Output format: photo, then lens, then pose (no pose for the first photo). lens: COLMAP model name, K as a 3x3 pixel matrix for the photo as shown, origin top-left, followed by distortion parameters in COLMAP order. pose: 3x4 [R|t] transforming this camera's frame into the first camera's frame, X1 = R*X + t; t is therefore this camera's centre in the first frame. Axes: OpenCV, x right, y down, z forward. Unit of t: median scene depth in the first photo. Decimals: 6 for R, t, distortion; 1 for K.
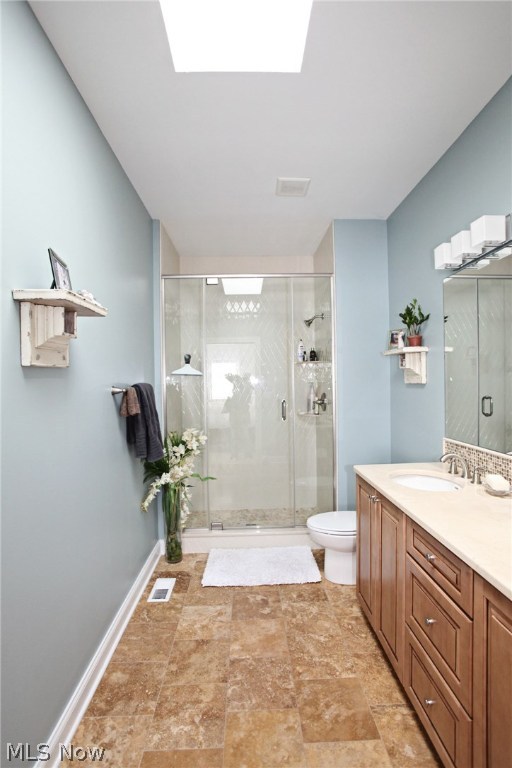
lens RADIAL K [[374.9, 0, 256.0], [0, 374.9, 384.0], [0, 0, 1]] dist [-0.075922, 0.035054]
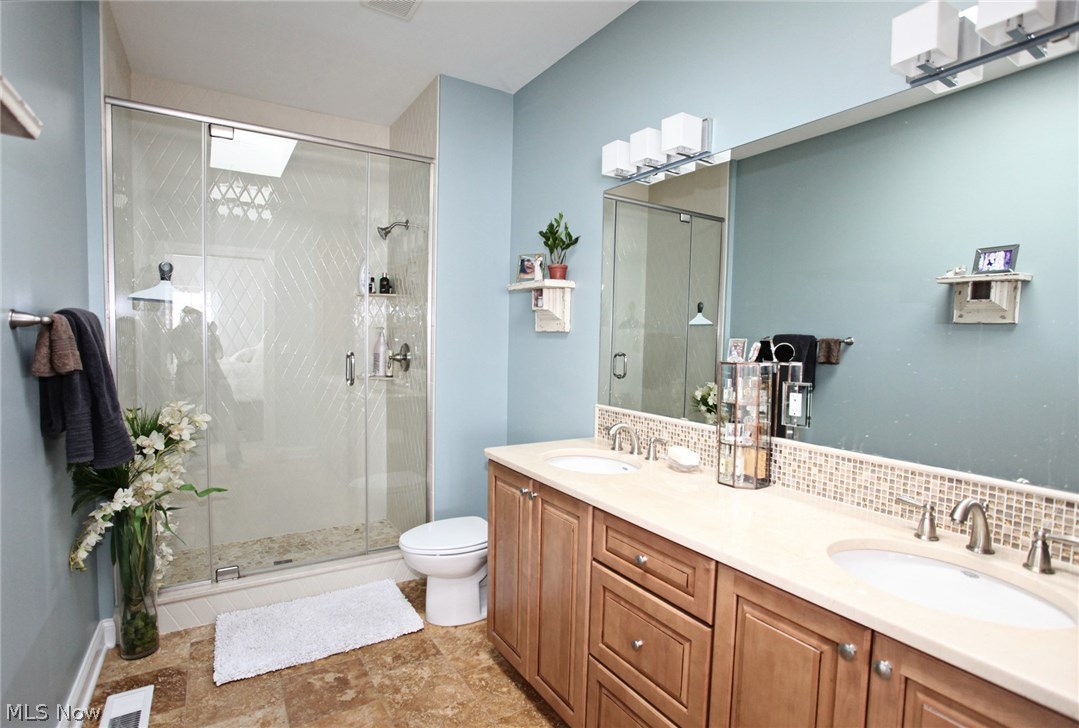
lens RADIAL K [[542.4, 0, 536.2], [0, 542.4, 367.3], [0, 0, 1]] dist [-0.076350, 0.037007]
pose [[0.858513, 0.006336, 0.512752, -0.135548], [-0.032569, 0.998578, 0.042193, 0.024384], [-0.511756, -0.052923, 0.857499, 0.101876]]
